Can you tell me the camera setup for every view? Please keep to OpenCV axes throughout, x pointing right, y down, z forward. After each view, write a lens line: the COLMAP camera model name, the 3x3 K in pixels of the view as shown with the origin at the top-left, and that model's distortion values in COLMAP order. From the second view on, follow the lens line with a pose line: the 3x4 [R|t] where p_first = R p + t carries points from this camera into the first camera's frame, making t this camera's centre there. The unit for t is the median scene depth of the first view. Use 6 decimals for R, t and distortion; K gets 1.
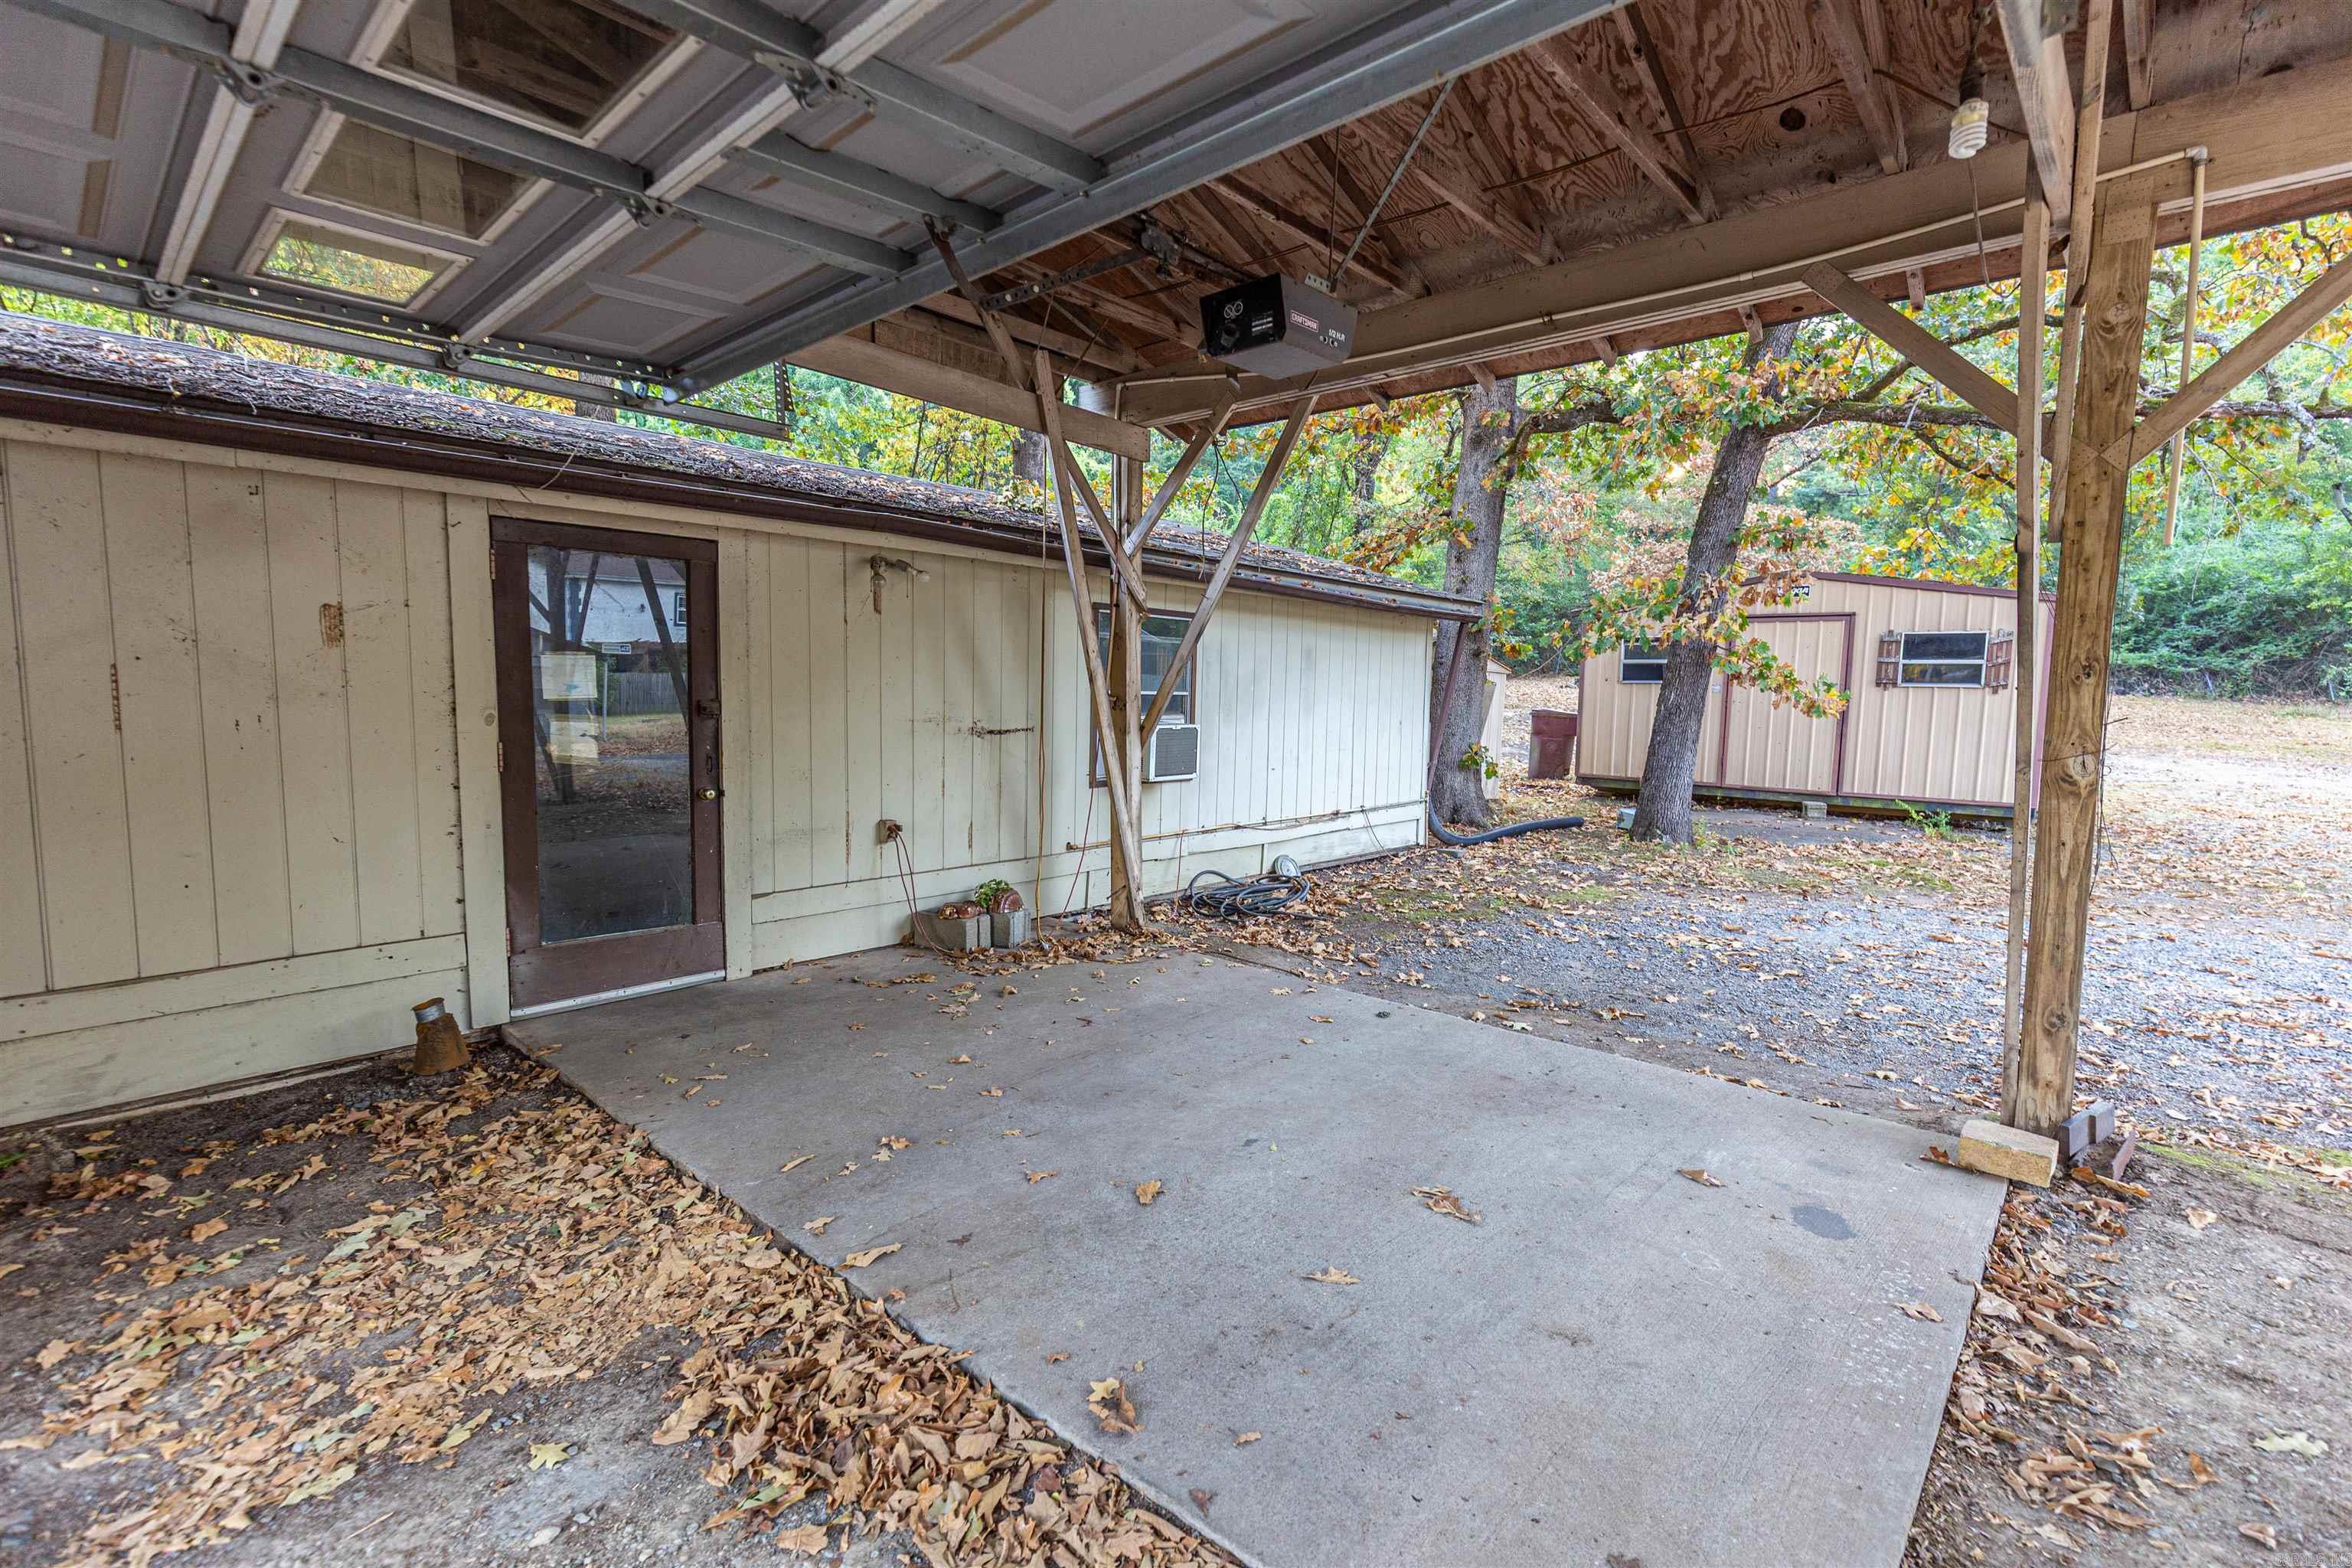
lens RADIAL K [[1051.0, 0, 1176.4], [0, 1051.0, 790.1], [0, 0, 1]] dist [0.007157, -0.001634]
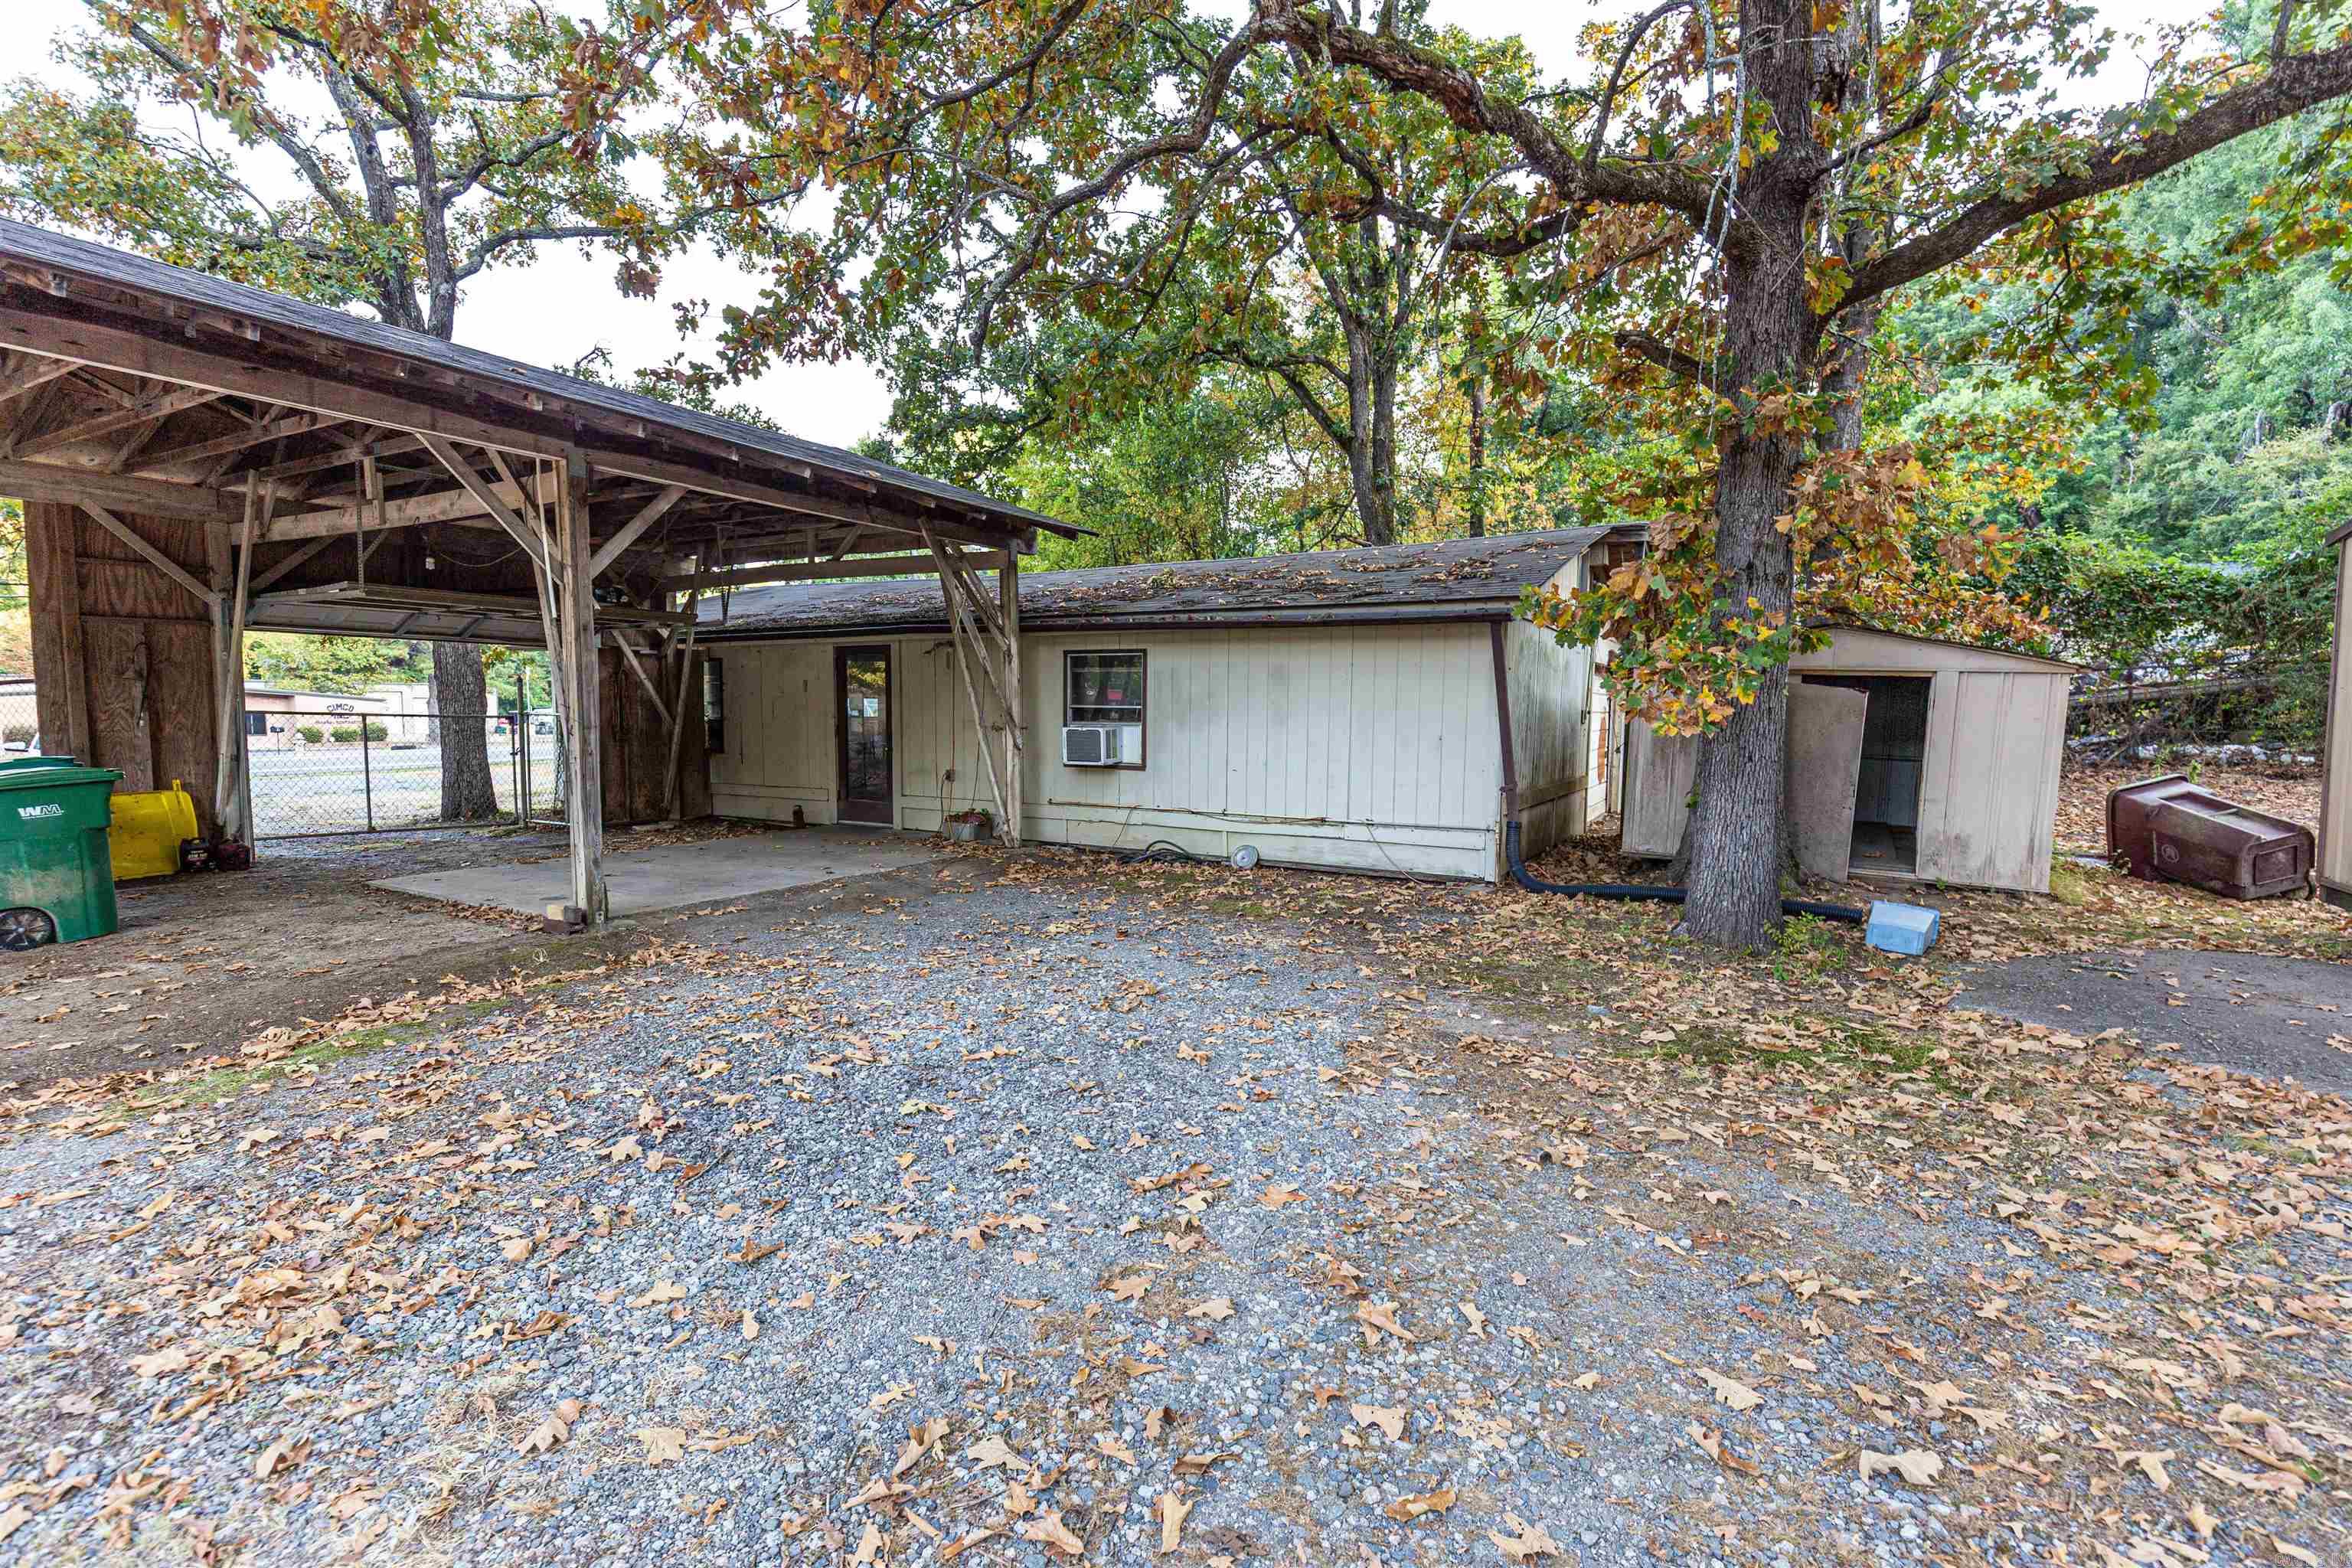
lens RADIAL K [[1051.0, 0, 1173.7], [0, 1051.0, 788.3], [0, 0, 1]] dist [0.007157, -0.001634]
pose [[0.207337, 0.055859, -0.976674, 1.206456], [-0.096845, 0.994636, 0.036327, -0.035208], [0.973464, 0.087054, 0.211634, 0.662728]]
